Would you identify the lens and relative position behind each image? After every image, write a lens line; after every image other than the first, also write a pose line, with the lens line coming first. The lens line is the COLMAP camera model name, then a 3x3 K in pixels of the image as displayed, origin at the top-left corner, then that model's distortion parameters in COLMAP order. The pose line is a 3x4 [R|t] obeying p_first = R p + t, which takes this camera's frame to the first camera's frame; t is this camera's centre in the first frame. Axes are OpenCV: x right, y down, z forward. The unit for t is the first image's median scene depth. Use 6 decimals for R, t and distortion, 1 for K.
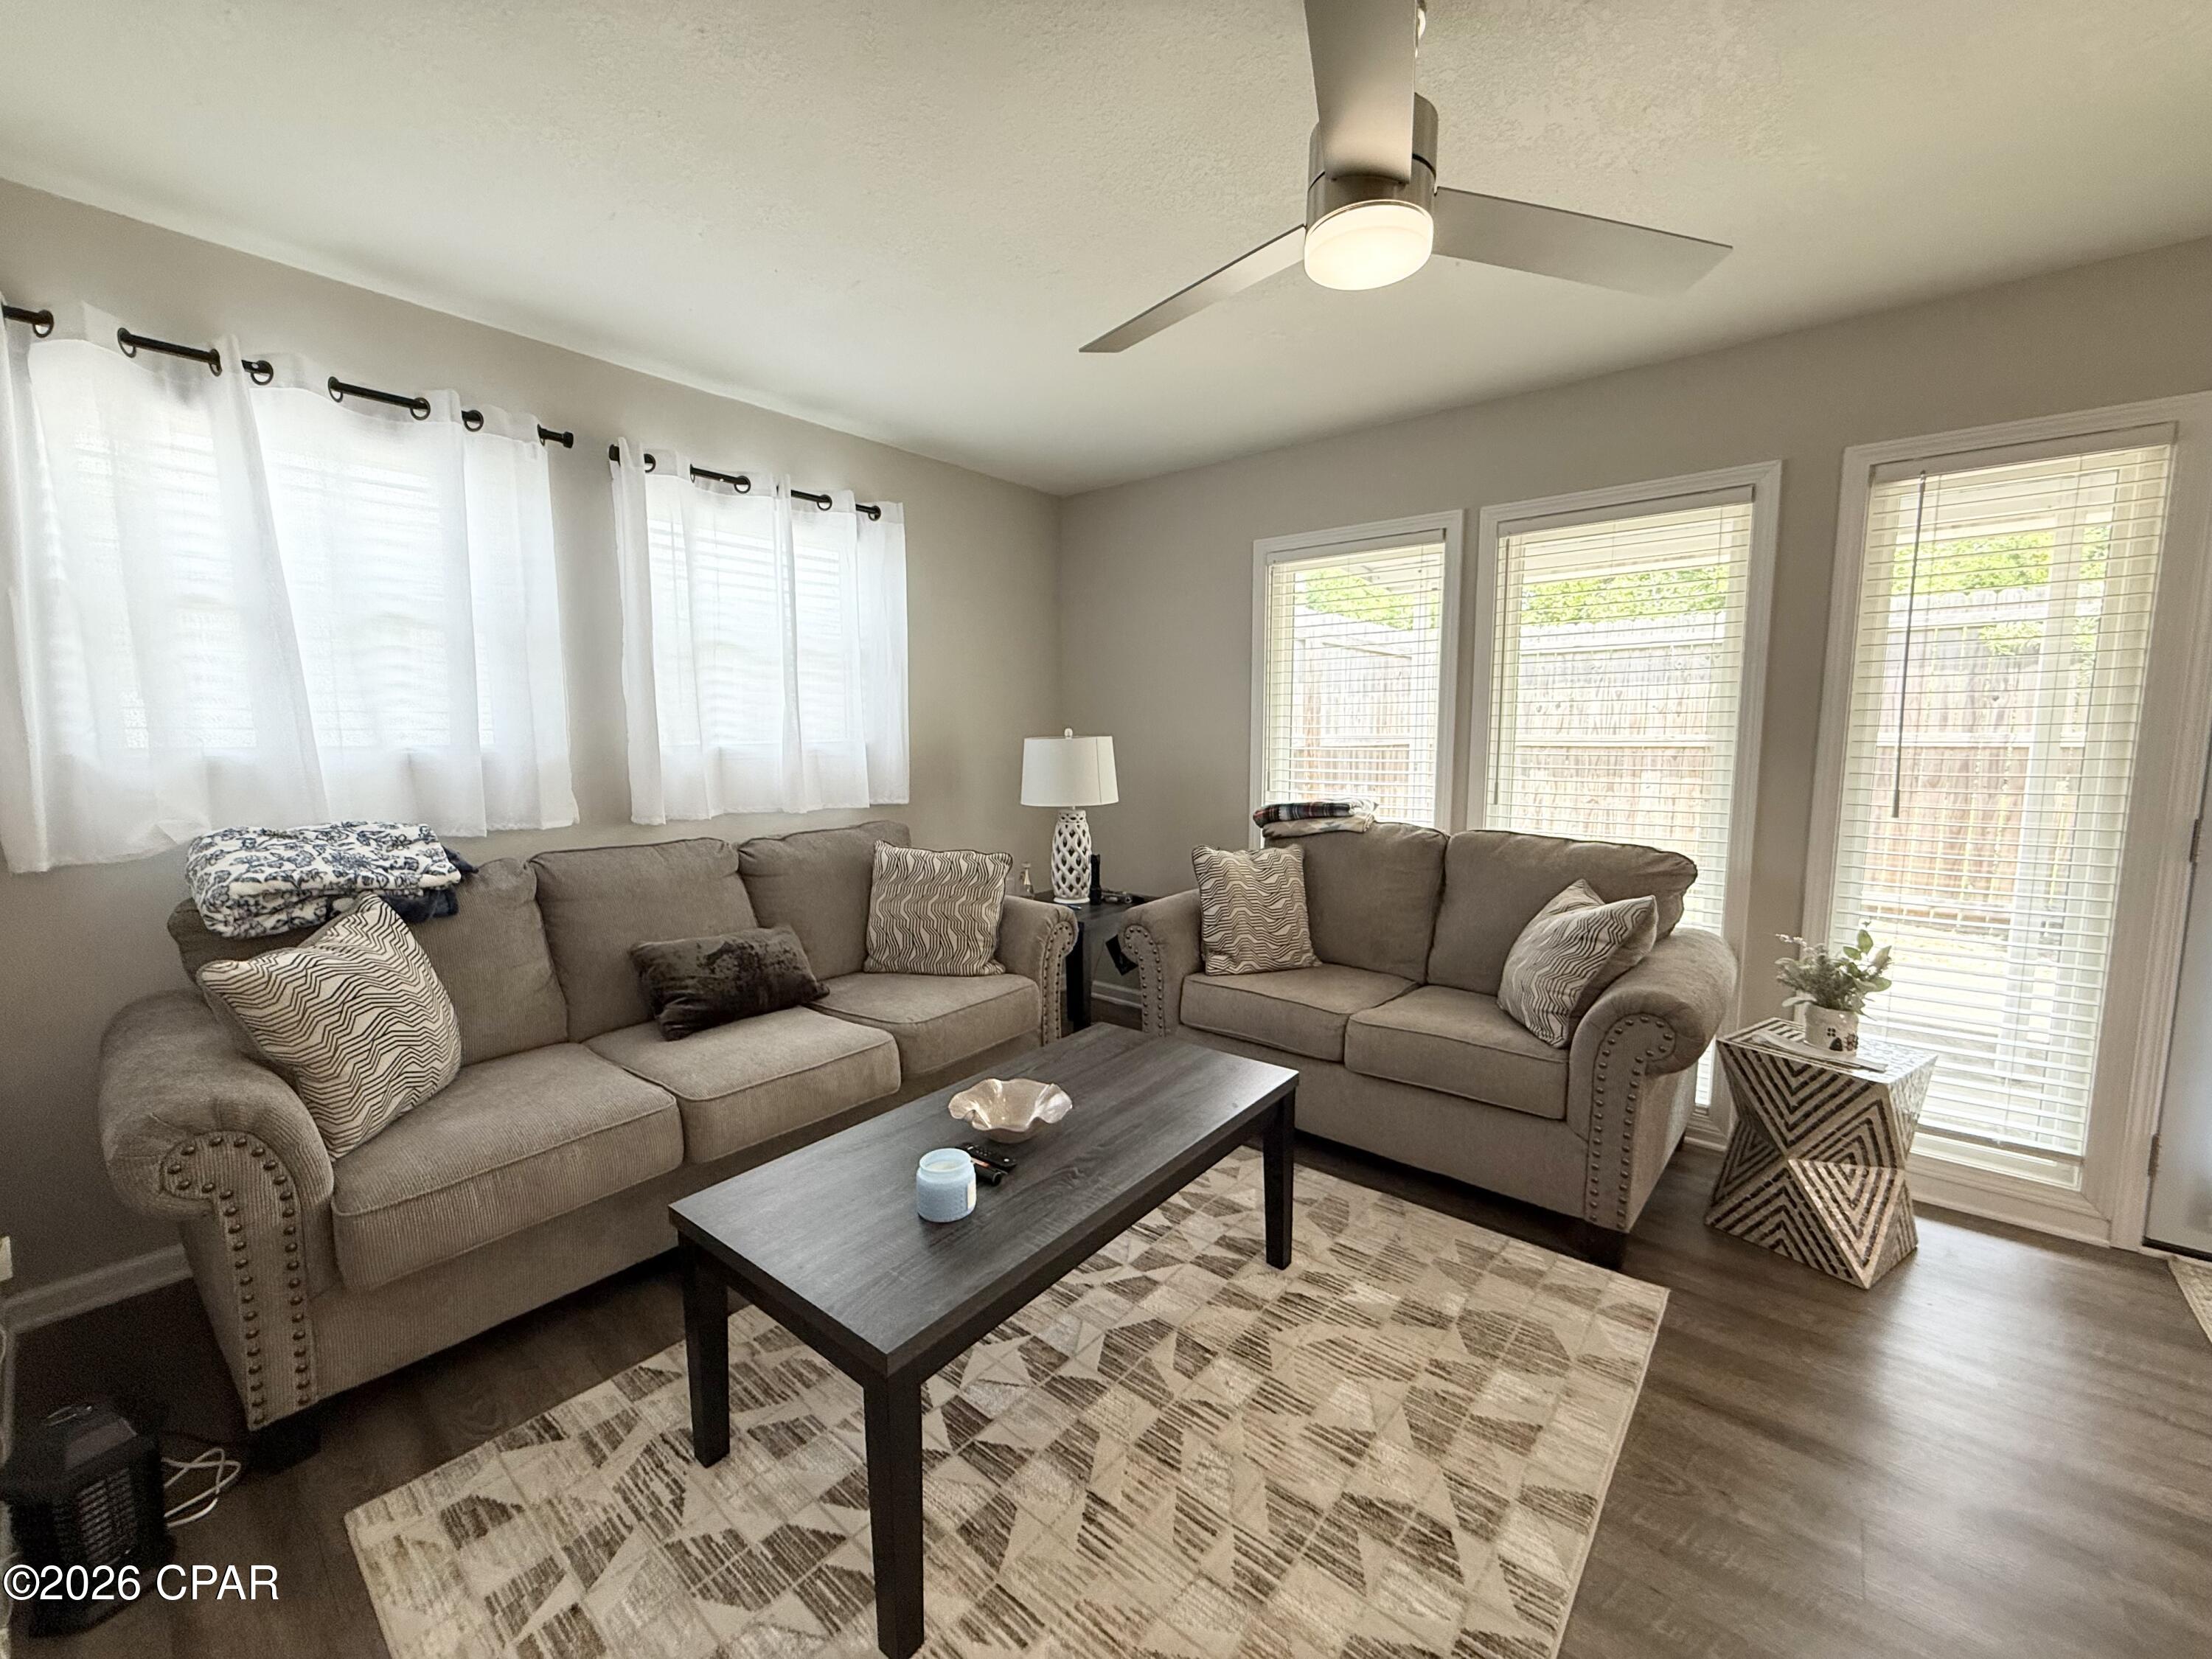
lens RADIAL K [[882.0, 0, 1099.2], [0, 882.0, 829.4], [0, 0, 1]] dist [-0.001084, 0.000483]
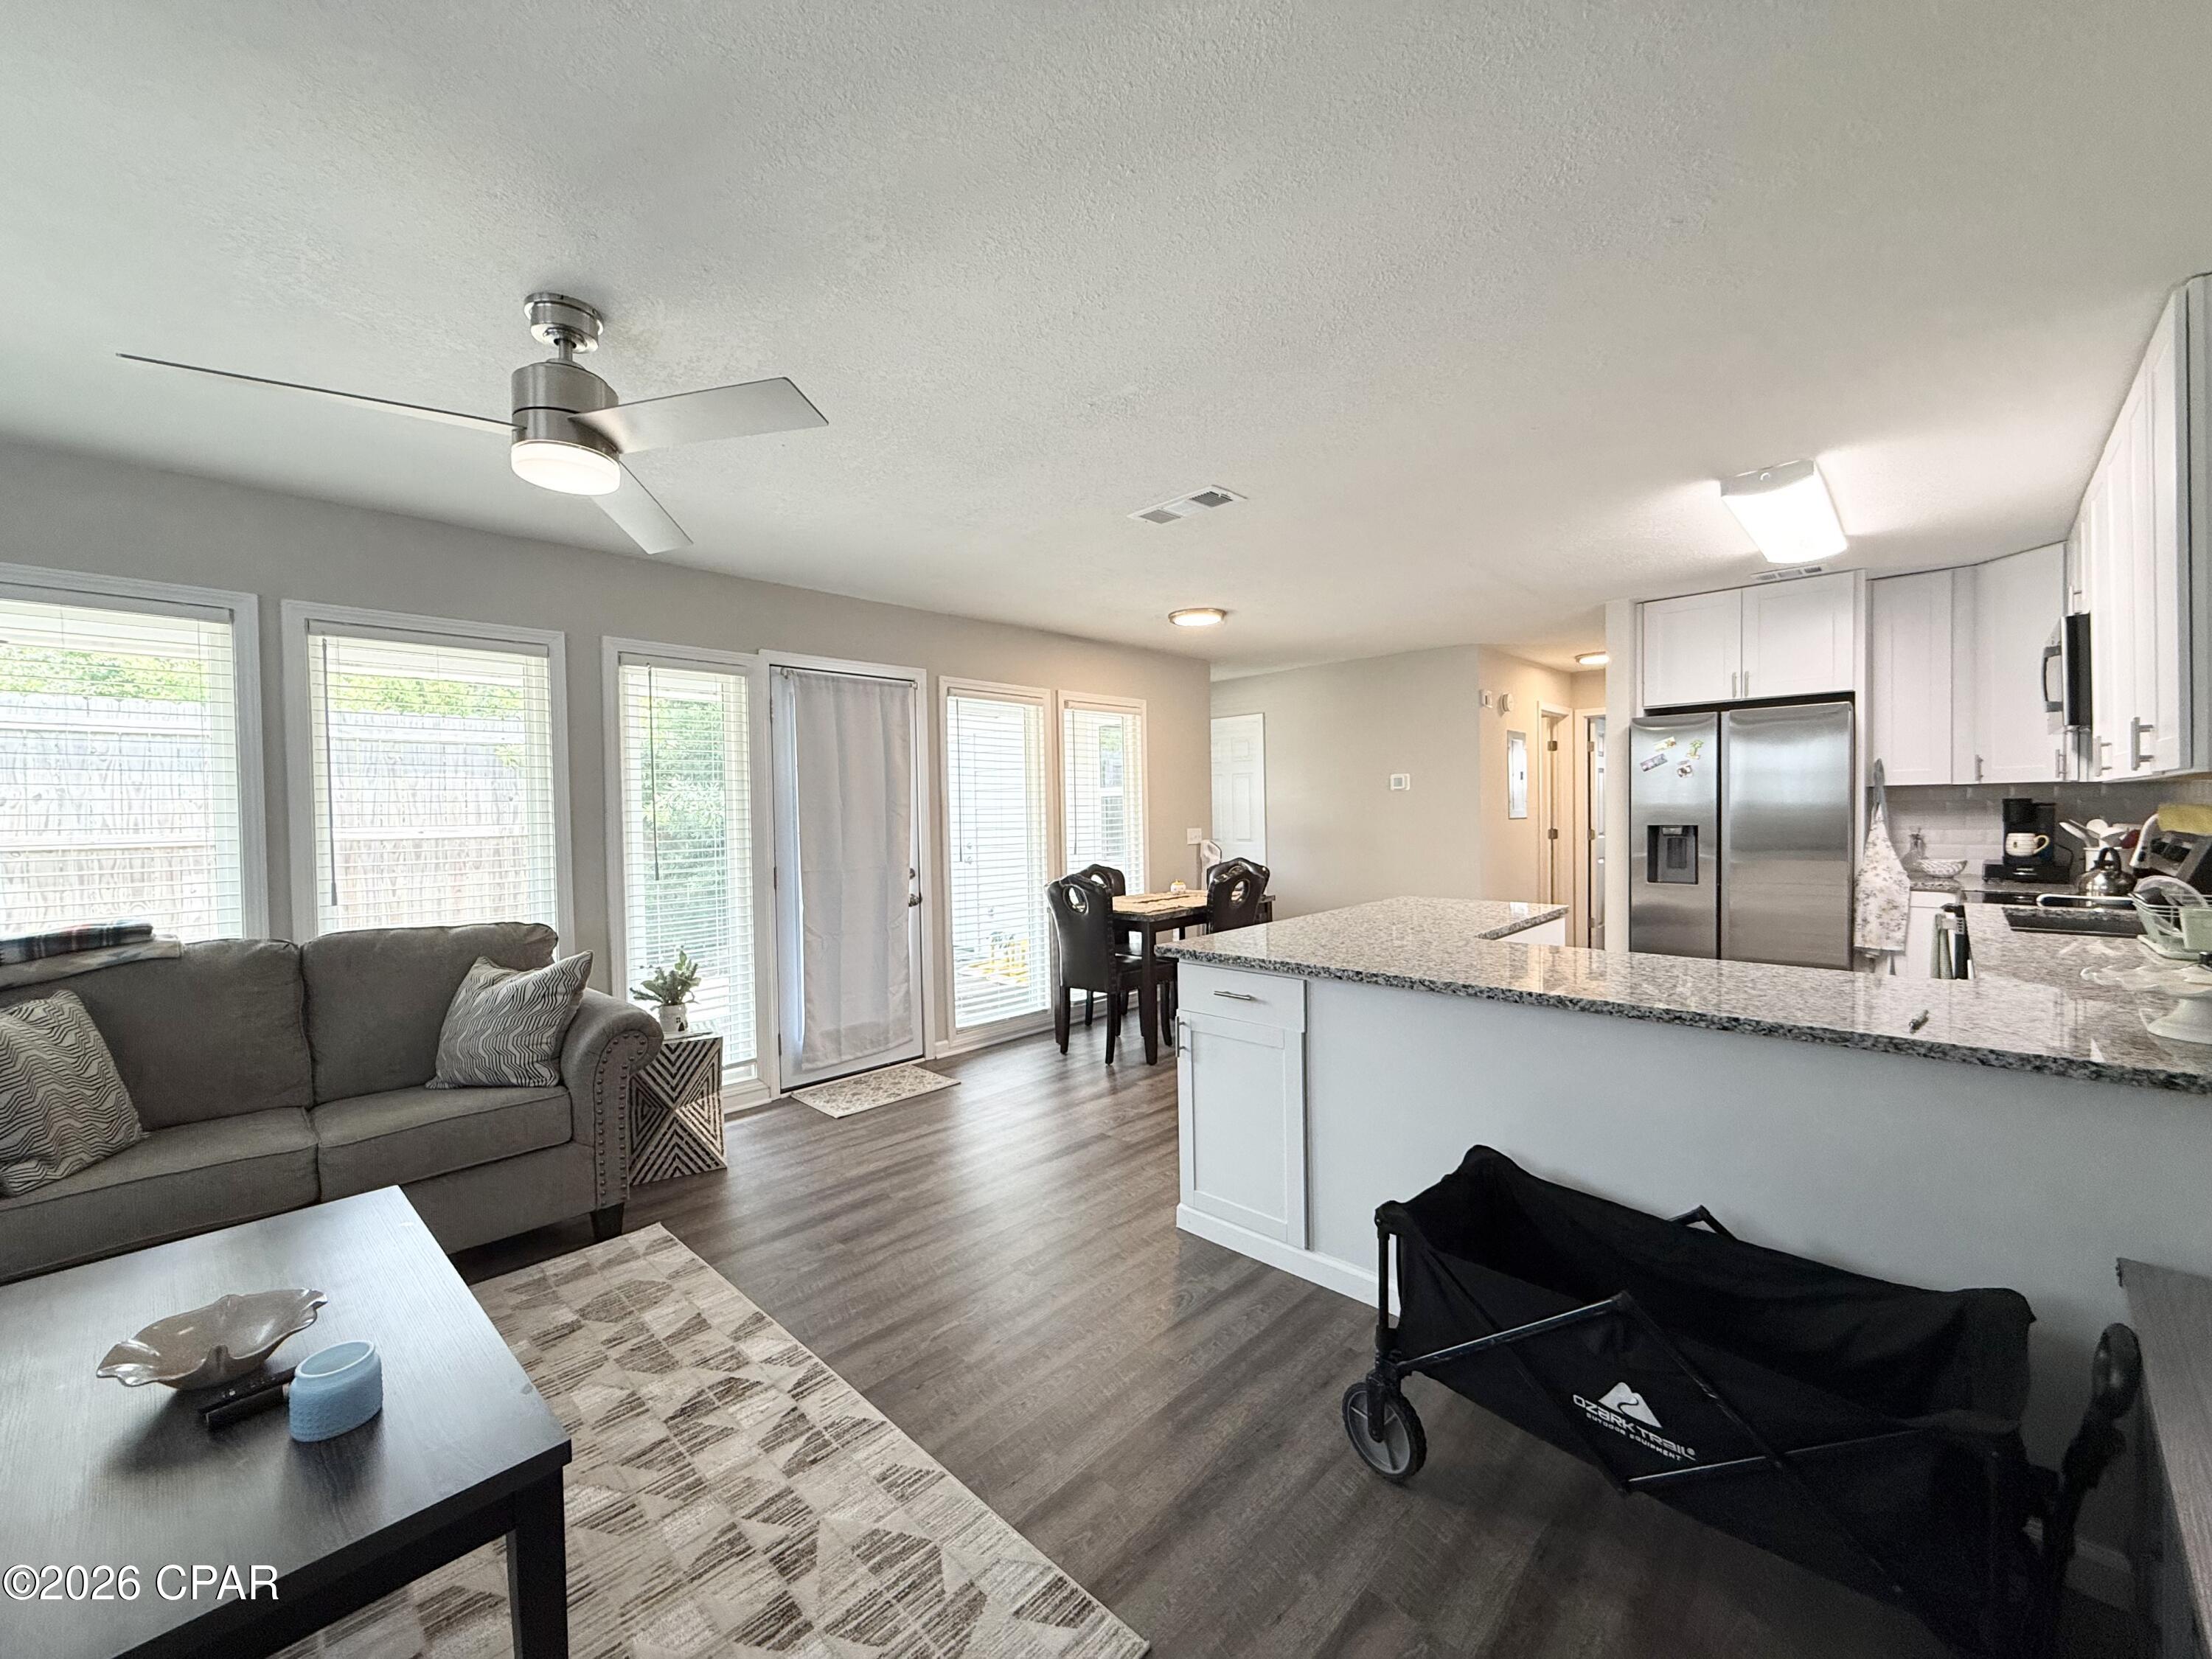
lens RADIAL K [[882.0, 0, 1096.4], [0, 882.0, 826.8], [0, 0, 1]] dist [-0.001084, 0.000483]
pose [[0.073898, -0.015390, 0.997147, -0.612390], [0.123235, 0.992358, 0.006184, -0.023070], [-0.989622, 0.122426, 0.075230, 0.114056]]
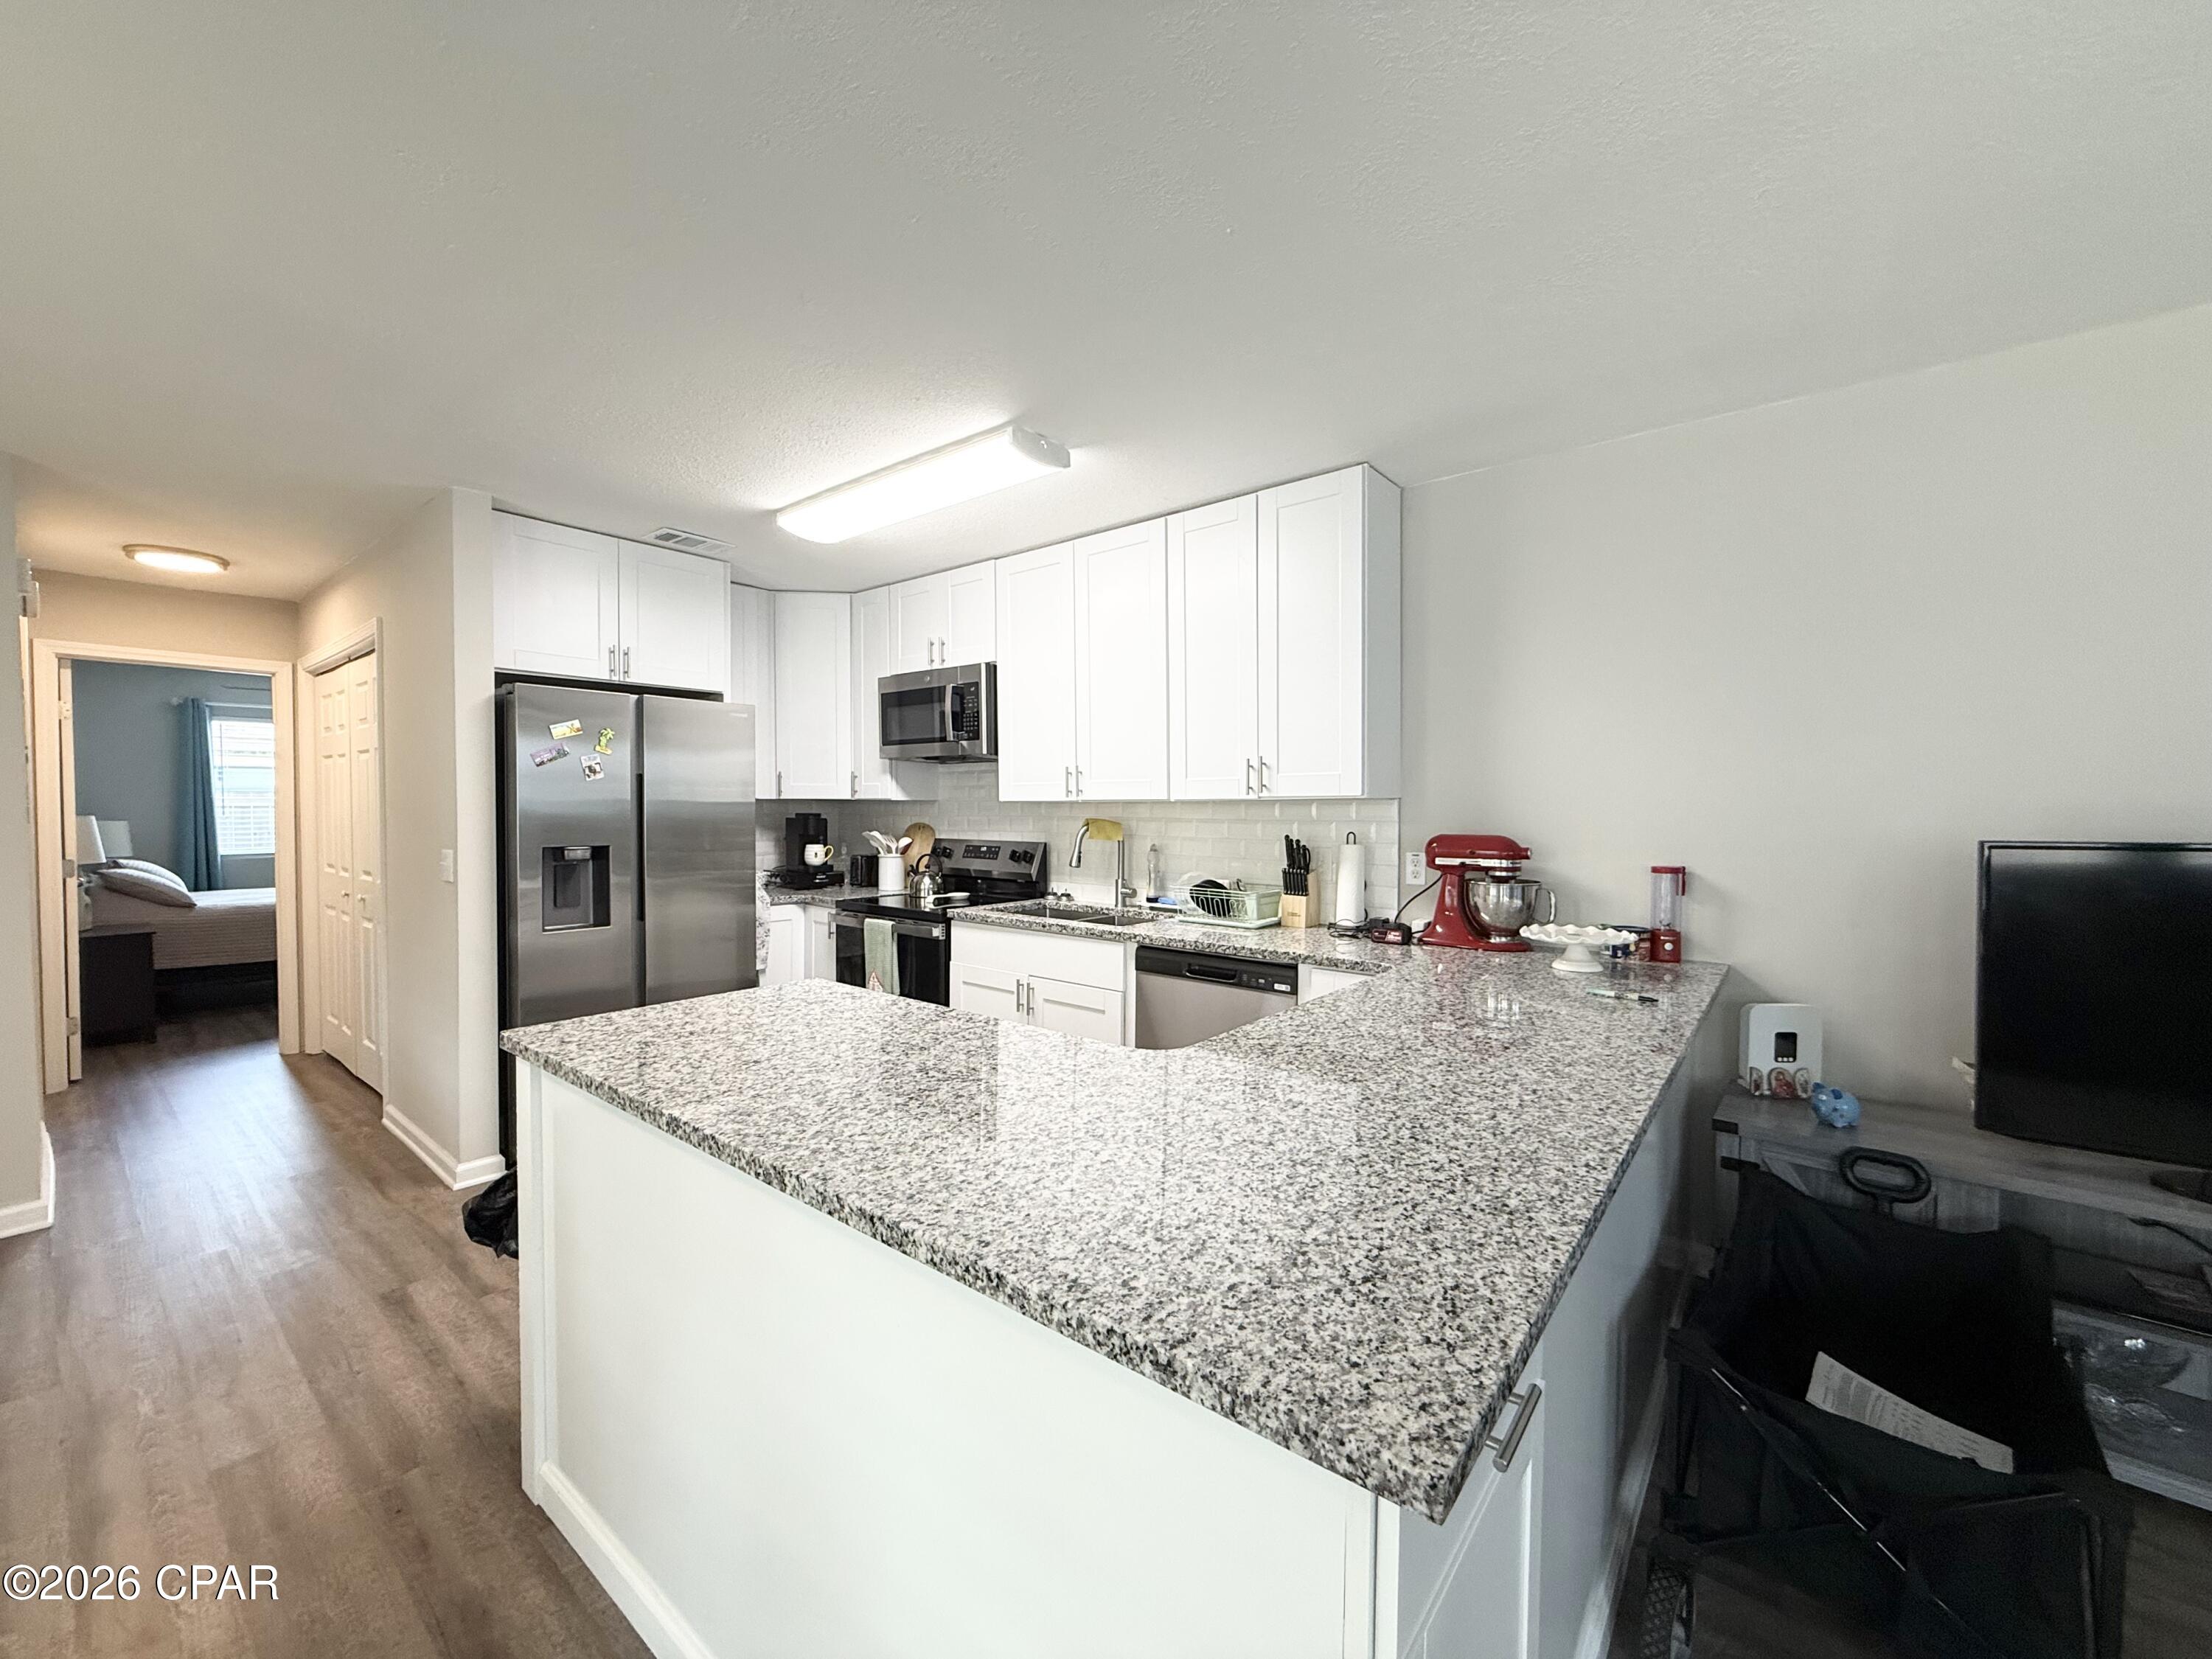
lens RADIAL K [[882.0, 0, 1101.4], [0, 882.0, 831.5], [0, 0, 1]] dist [-0.001084, 0.000483]
pose [[-0.999927, 0.003363, -0.011572, 0.679505], [0.001785, 0.991019, 0.133707, -0.062650], [0.011918, 0.133676, -0.990953, 0.366221]]
